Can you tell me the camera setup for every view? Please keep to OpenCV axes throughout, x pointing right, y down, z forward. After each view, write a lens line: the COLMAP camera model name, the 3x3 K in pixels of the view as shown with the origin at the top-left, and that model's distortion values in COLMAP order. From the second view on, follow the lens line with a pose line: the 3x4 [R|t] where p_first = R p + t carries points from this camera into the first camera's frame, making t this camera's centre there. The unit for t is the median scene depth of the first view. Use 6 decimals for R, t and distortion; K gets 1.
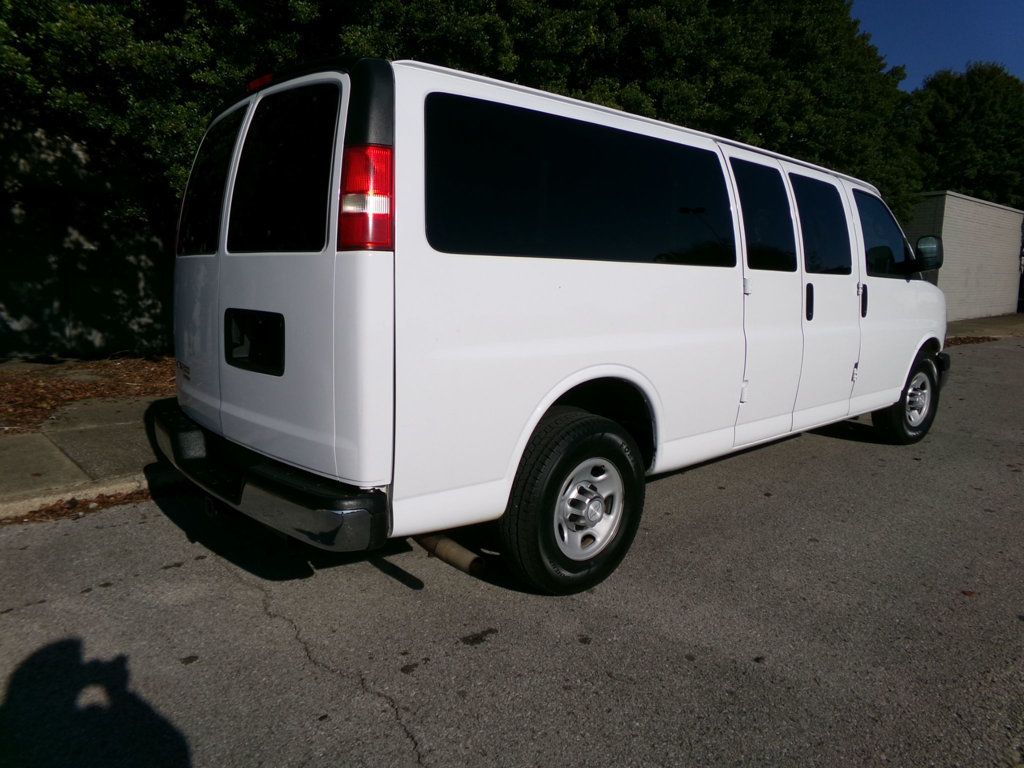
lens RADIAL K [[703.2, 0, 514.3], [0, 703.2, 383.4], [0, 0, 1]] dist [0.011087, 0.023604]
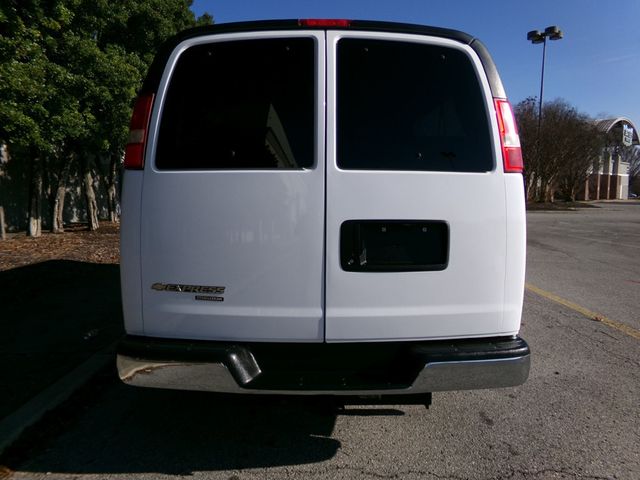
lens RADIAL K [[439.5, 0, 320.9], [0, 439.5, 239.9], [0, 0, 1]] dist [0.011087, 0.023604]
pose [[0.660178, -0.097986, 0.744690, -0.950219], [0.124449, 0.992020, 0.020205, -0.096333], [-0.740727, 0.079337, 0.667105, 0.568382]]
